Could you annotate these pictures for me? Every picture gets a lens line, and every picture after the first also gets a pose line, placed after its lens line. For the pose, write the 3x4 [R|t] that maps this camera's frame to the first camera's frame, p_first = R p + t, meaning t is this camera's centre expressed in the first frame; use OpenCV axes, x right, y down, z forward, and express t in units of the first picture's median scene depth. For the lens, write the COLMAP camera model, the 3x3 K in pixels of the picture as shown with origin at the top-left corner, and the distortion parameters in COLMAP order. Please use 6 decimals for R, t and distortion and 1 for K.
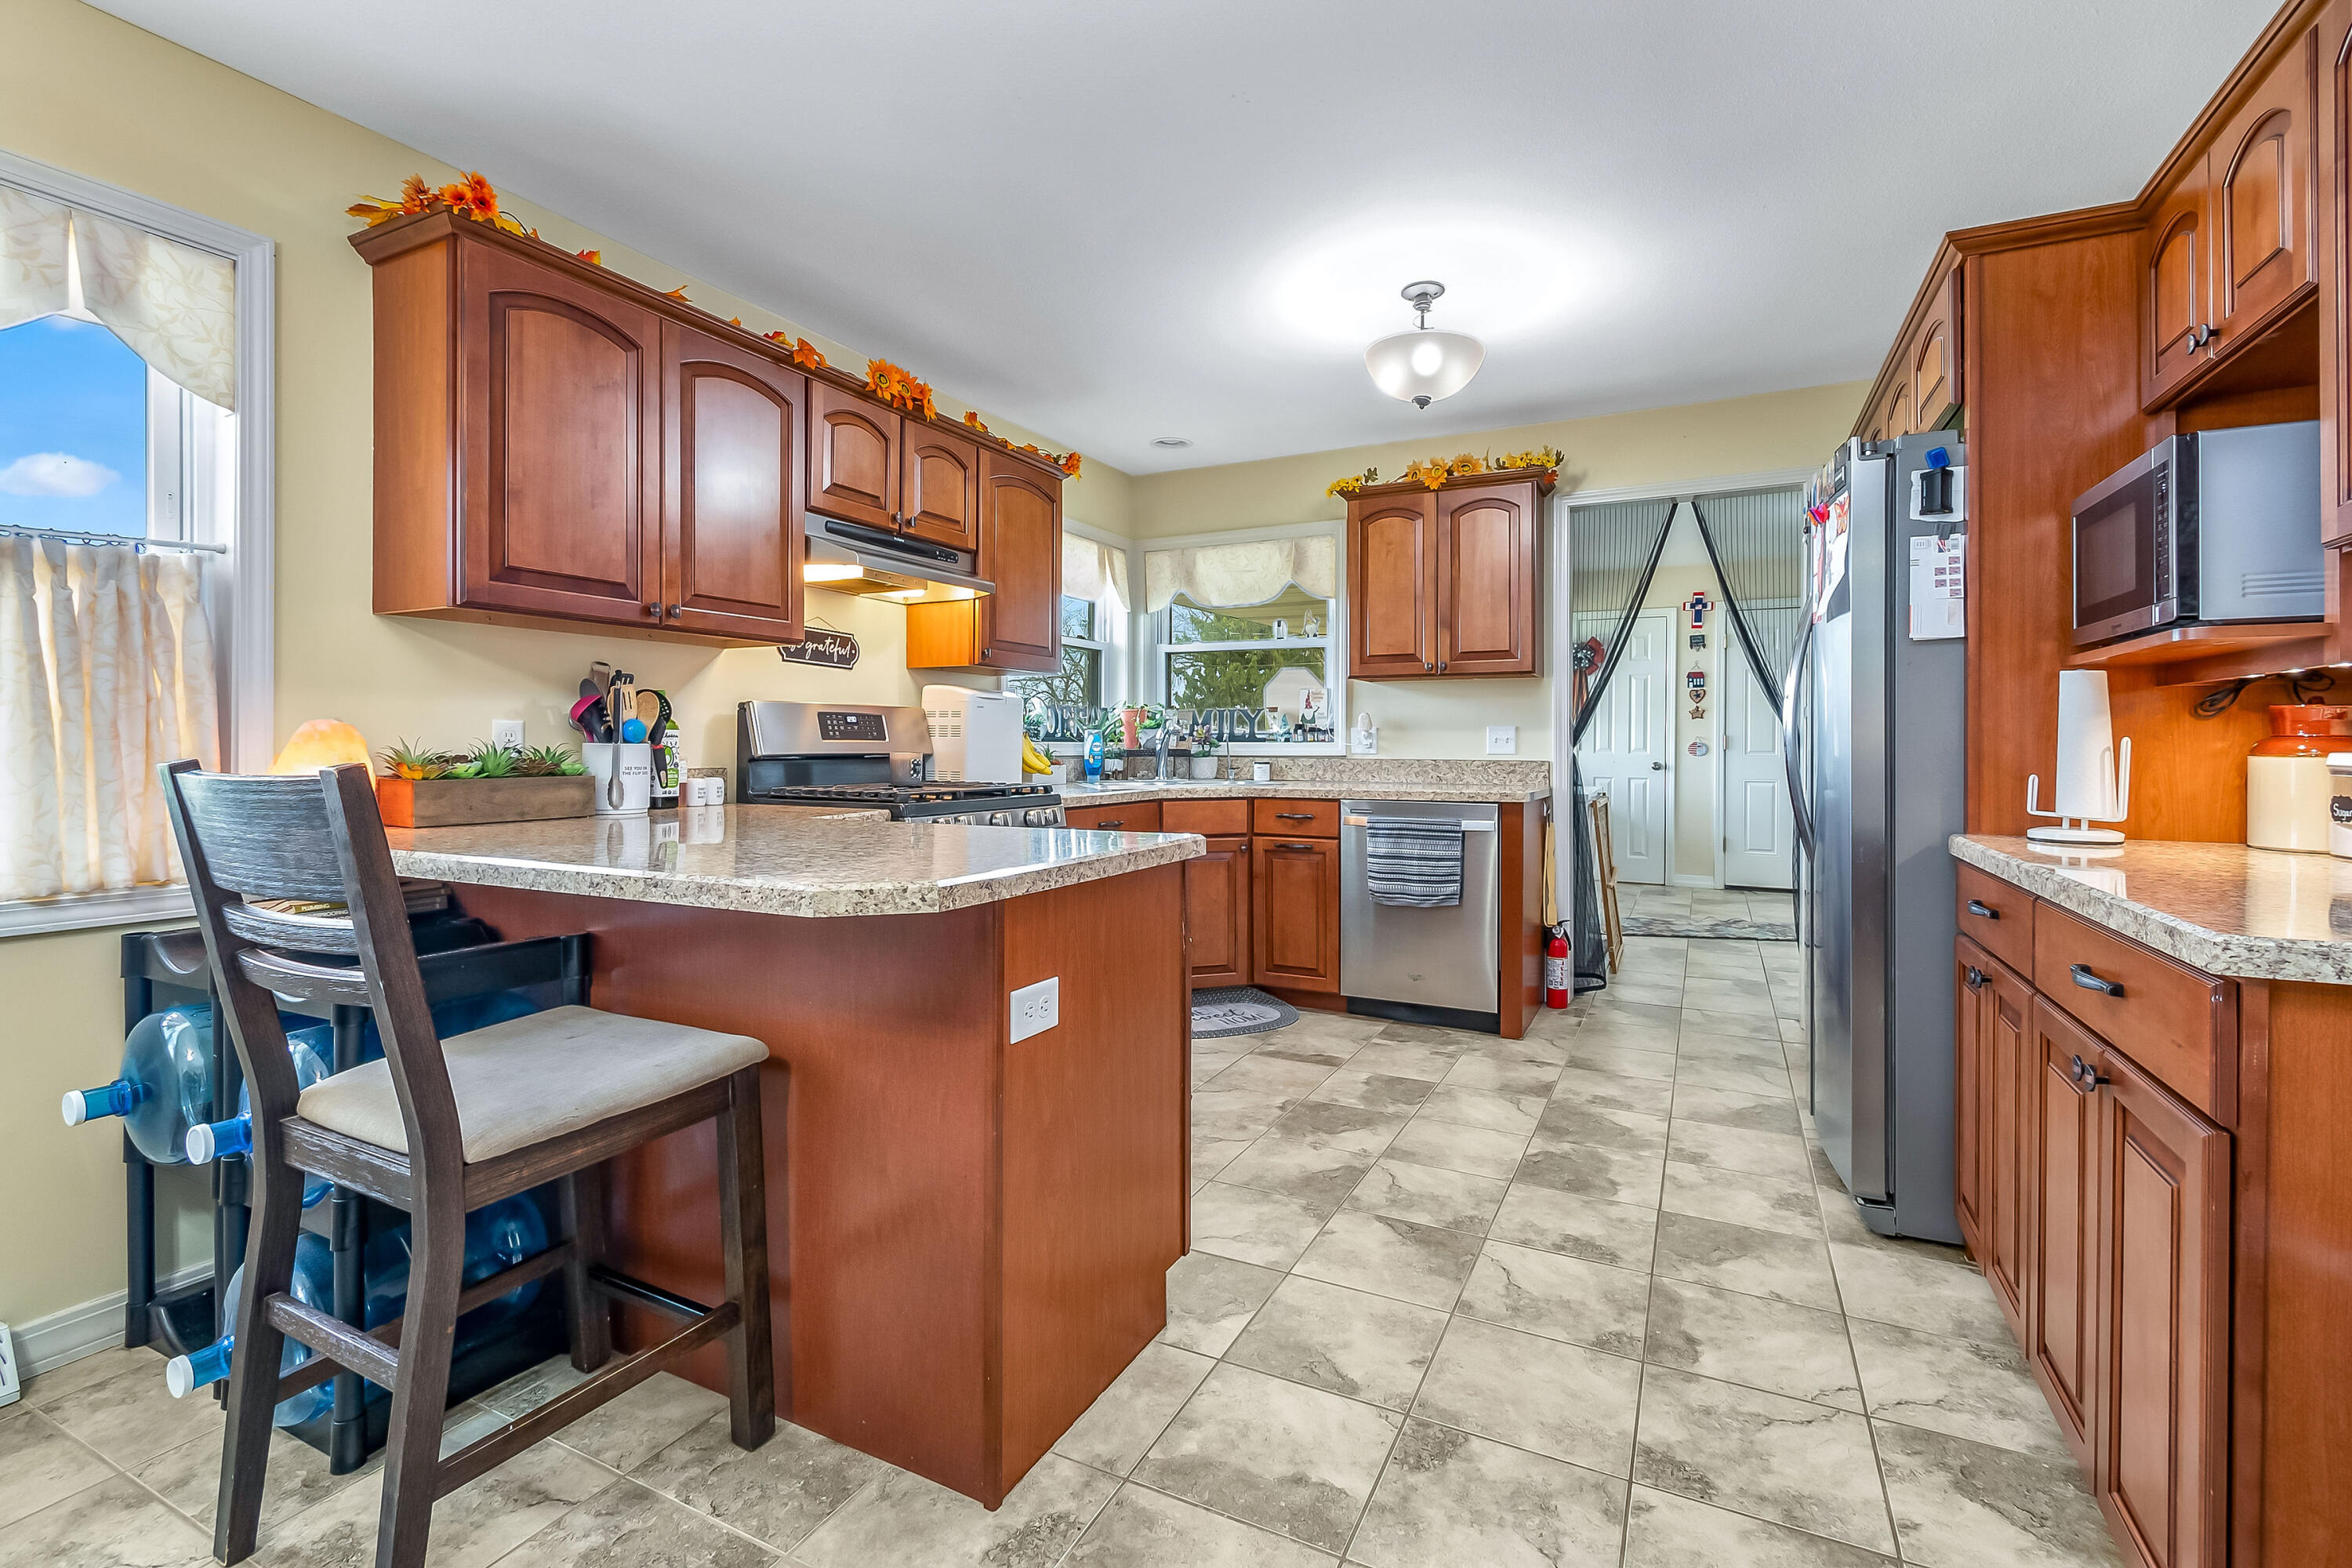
lens RADIAL K [[1051.5, 0, 1185.6], [0, 1051.5, 755.7], [0, 0, 1]] dist [0.000881, 0.000098]
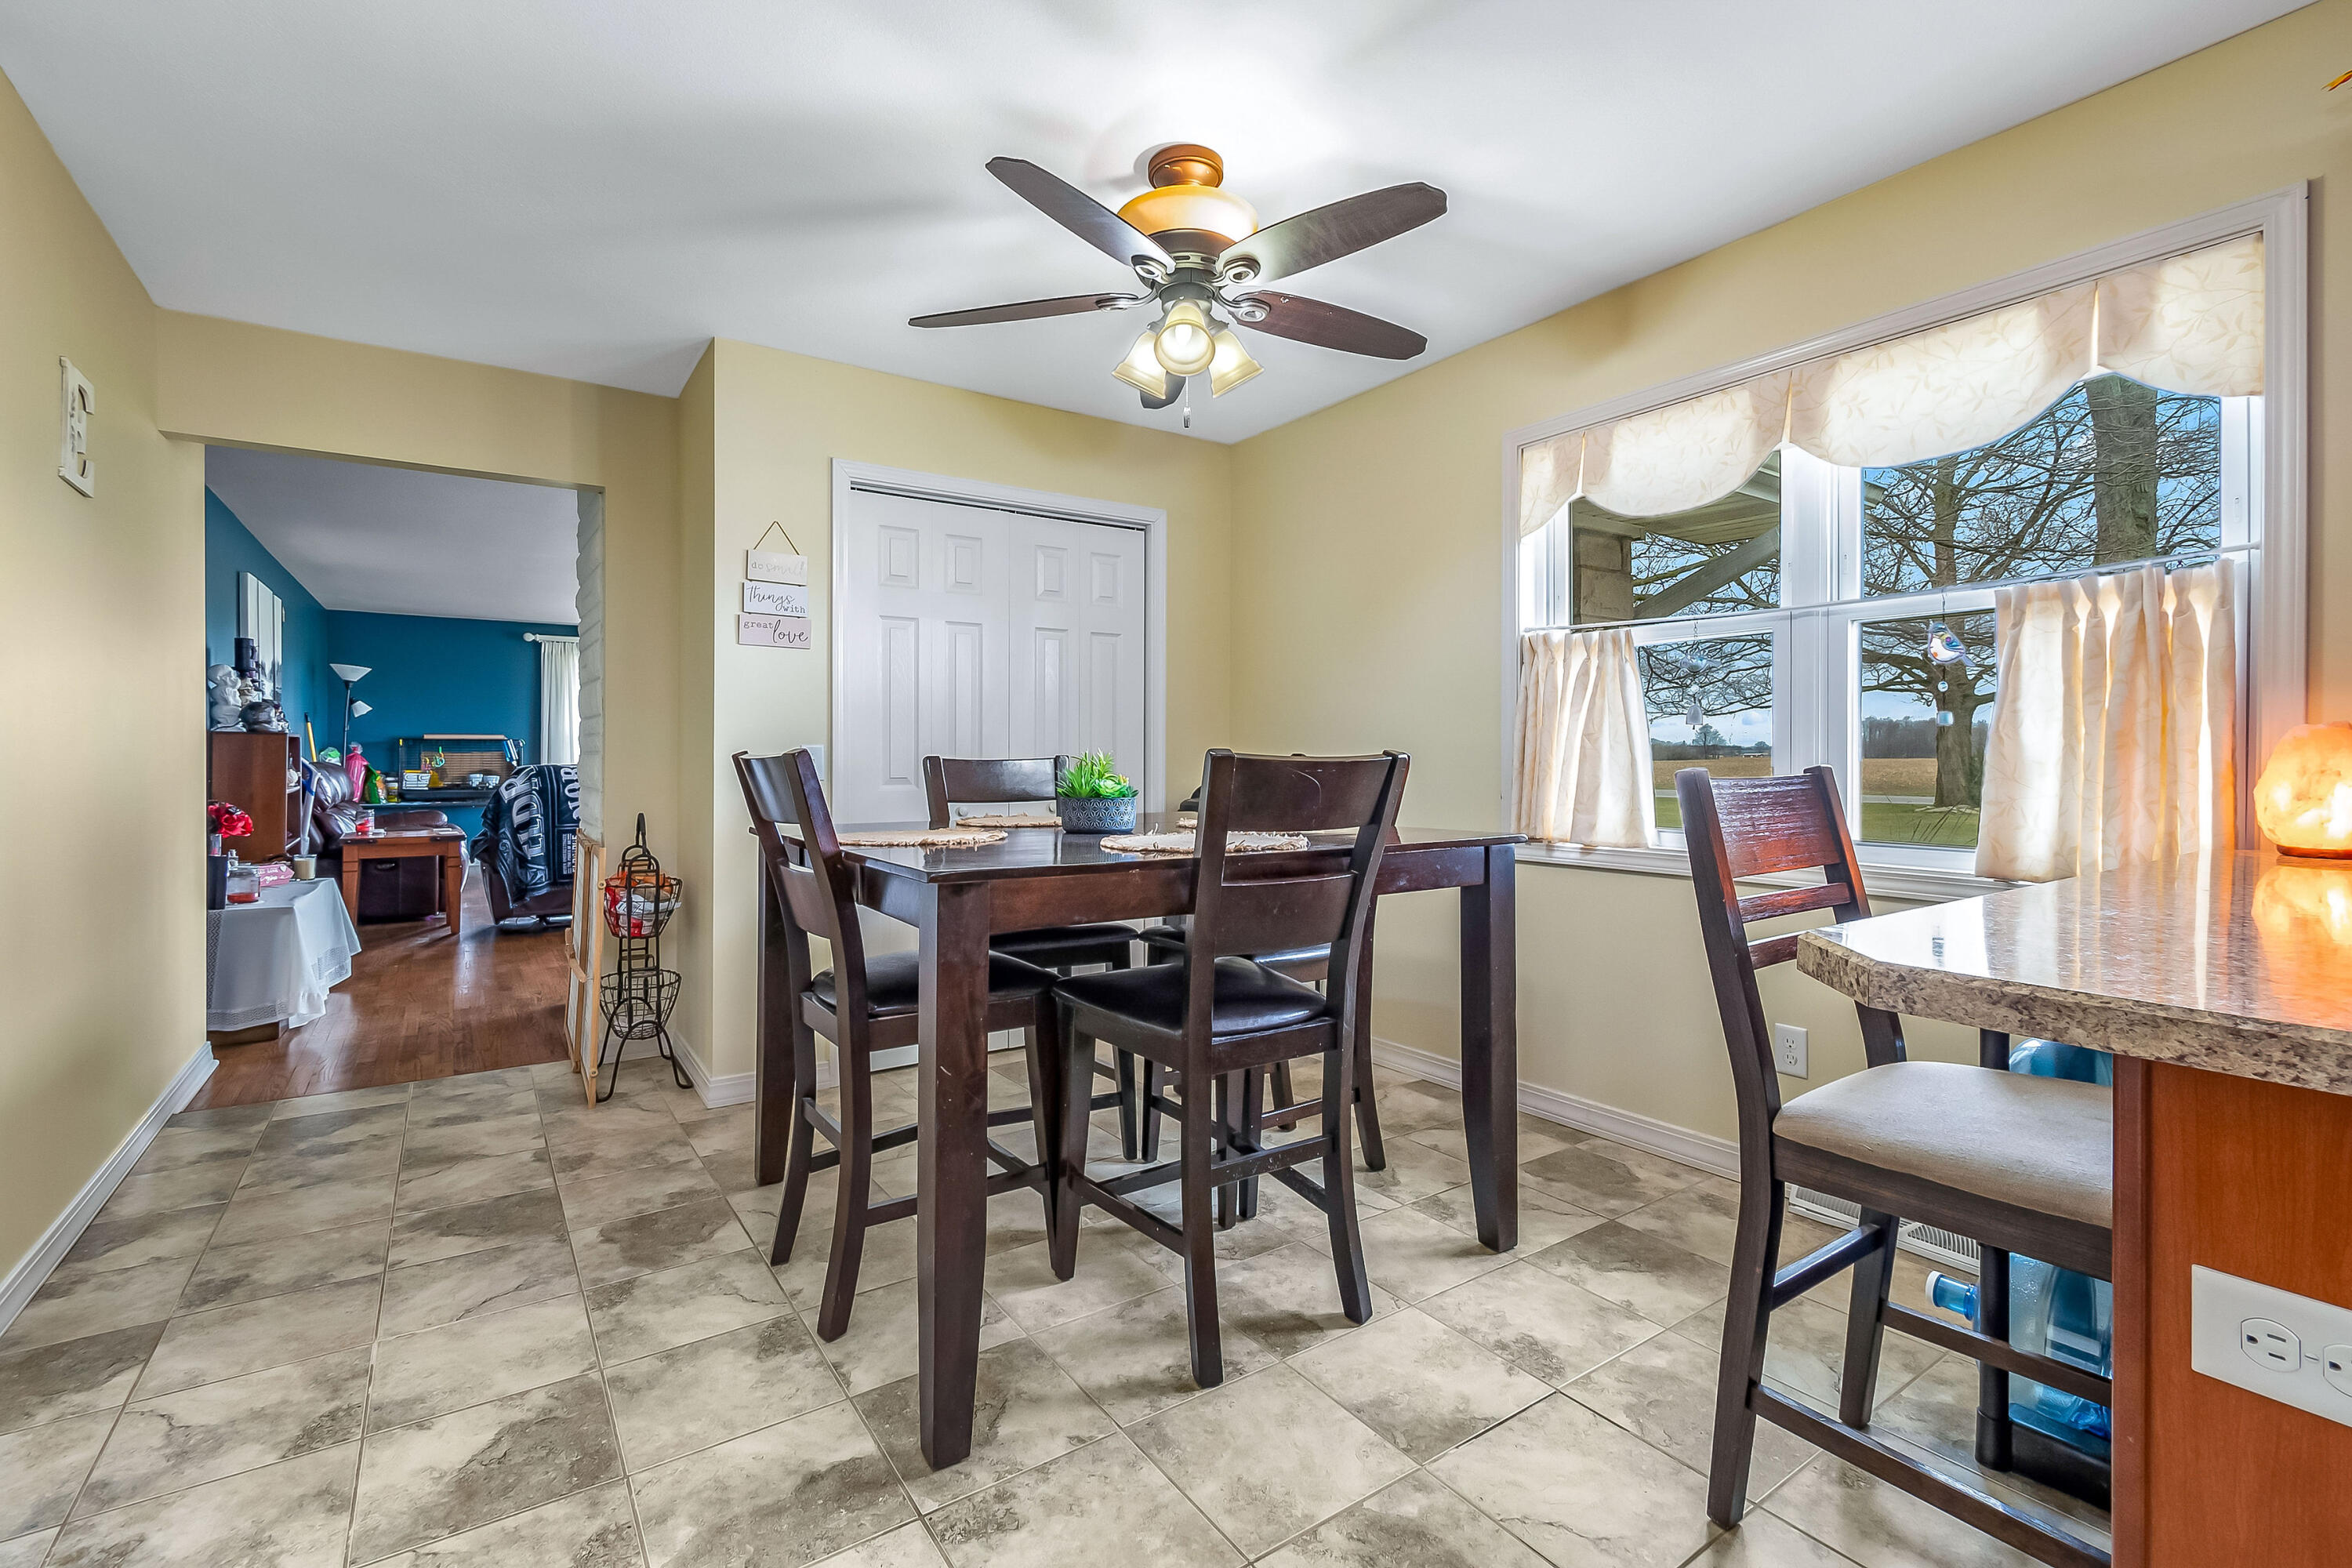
lens RADIAL K [[1051.5, 0, 1185.6], [0, 1051.5, 755.7], [0, 0, 1]] dist [0.000881, 0.000098]
pose [[-0.479448, -0.001214, -0.877569, 0.387603], [-0.007609, 0.999967, 0.002773, -0.005483], [0.877537, 0.008007, -0.479442, 0.663946]]
